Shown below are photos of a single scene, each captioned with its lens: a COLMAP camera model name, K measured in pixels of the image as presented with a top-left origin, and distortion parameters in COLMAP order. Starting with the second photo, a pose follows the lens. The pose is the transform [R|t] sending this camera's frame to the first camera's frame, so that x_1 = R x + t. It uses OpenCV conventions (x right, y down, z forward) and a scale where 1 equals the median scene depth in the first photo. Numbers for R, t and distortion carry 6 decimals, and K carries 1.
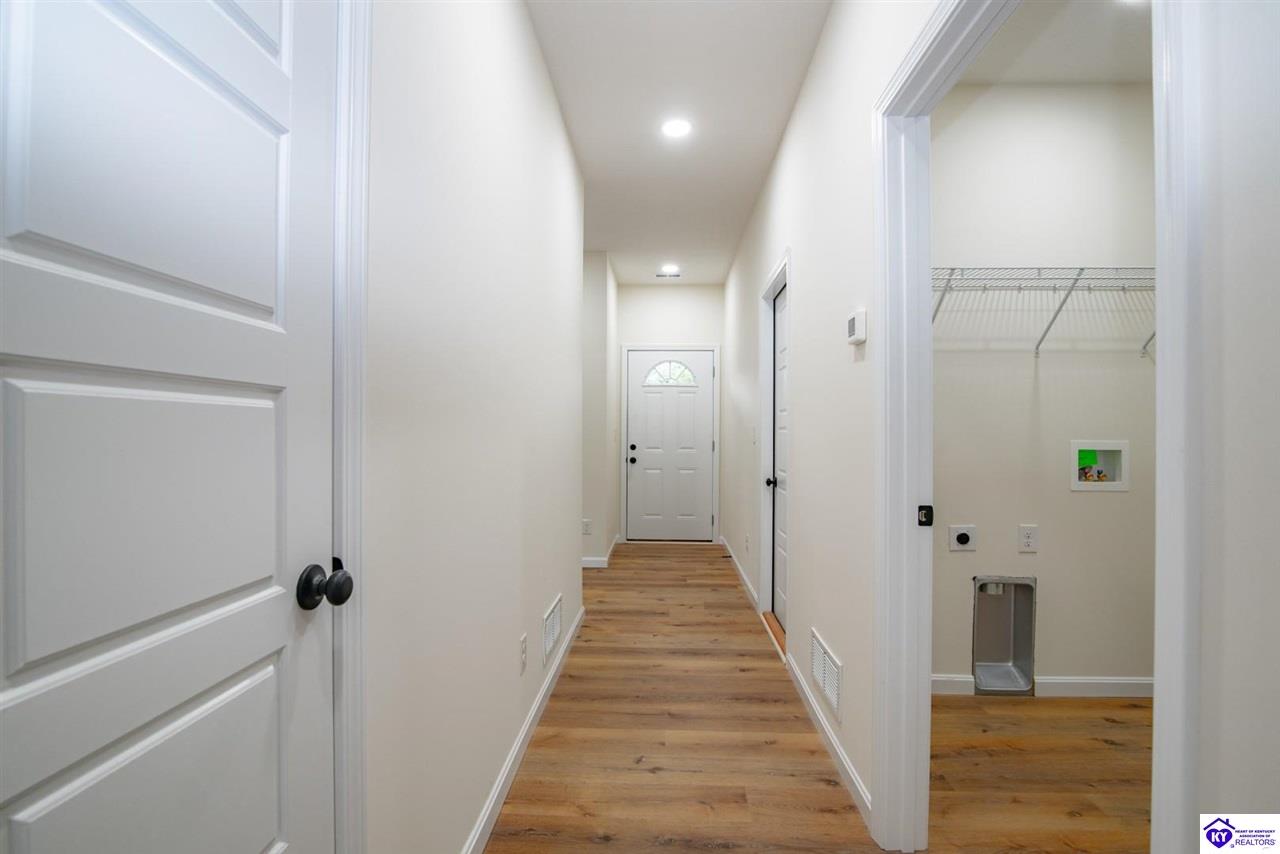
lens RADIAL K [[590.9, 0, 644.6], [0, 590.9, 432.2], [0, 0, 1]] dist [-0.019543, 0.000987]
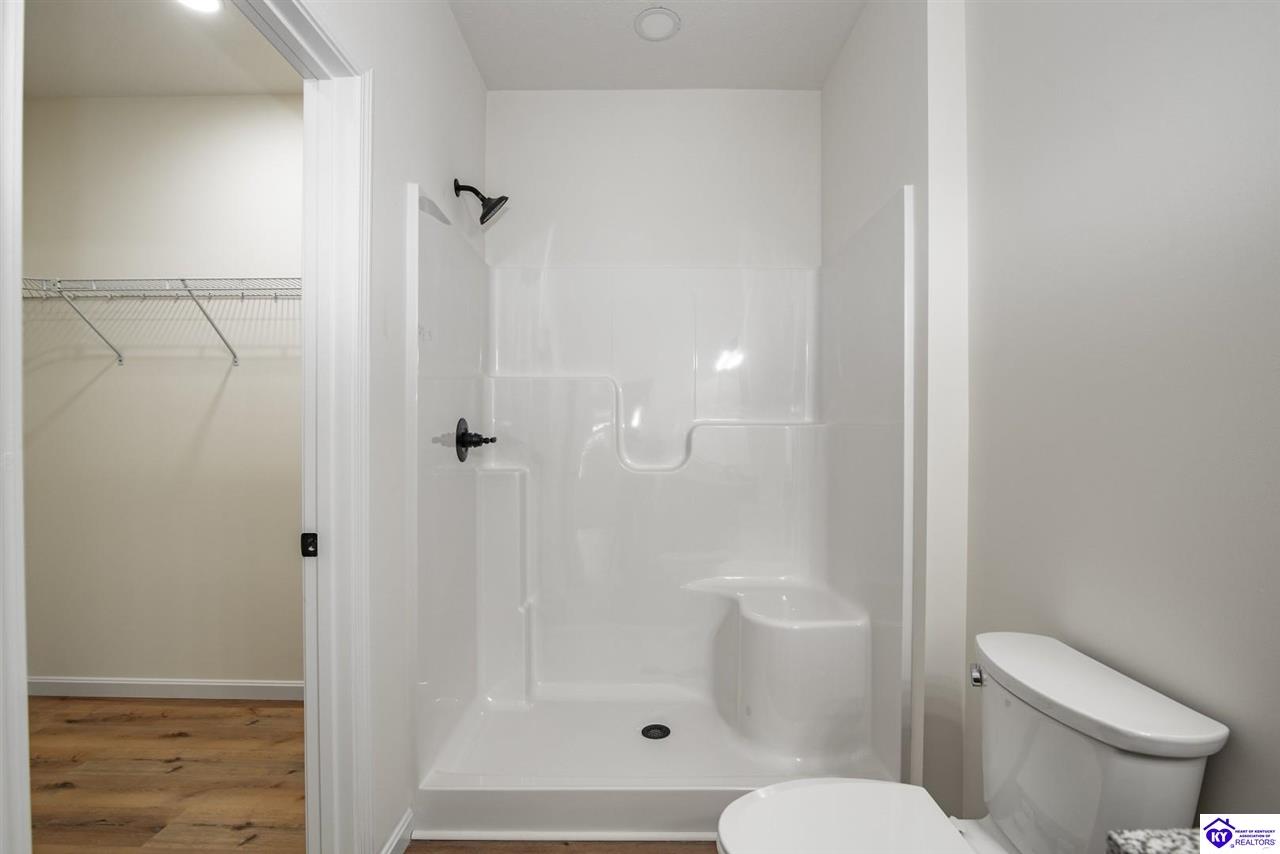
lens RADIAL K [[598.9, 0, 638.4], [0, 598.9, 436.7], [0, 0, 1]] dist [-0.017202, 0.000601]
pose [[0.999599, -0.003878, 0.028033, 1.095249], [0.003789, 0.999988, 0.003253, -0.004834], [-0.028045, -0.003145, 0.999602, -0.040583]]
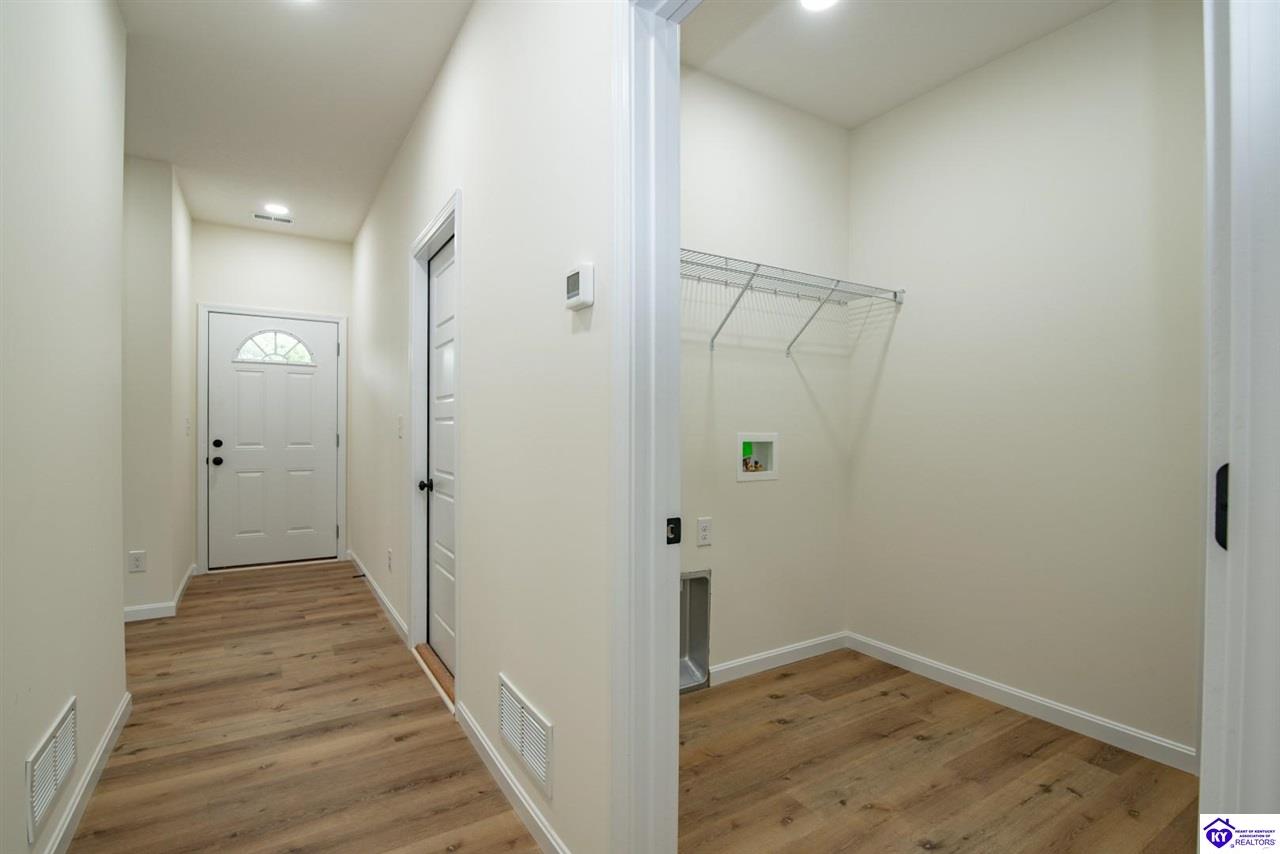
lens RADIAL K [[590.9, 0, 644.6], [0, 590.9, 432.2], [0, 0, 1]] dist [-0.019543, 0.000987]
pose [[0.818765, -0.005009, 0.574107, -0.004970], [-0.003226, 0.999906, 0.013325, -0.000536], [-0.574119, -0.012762, 0.818672, 0.199751]]
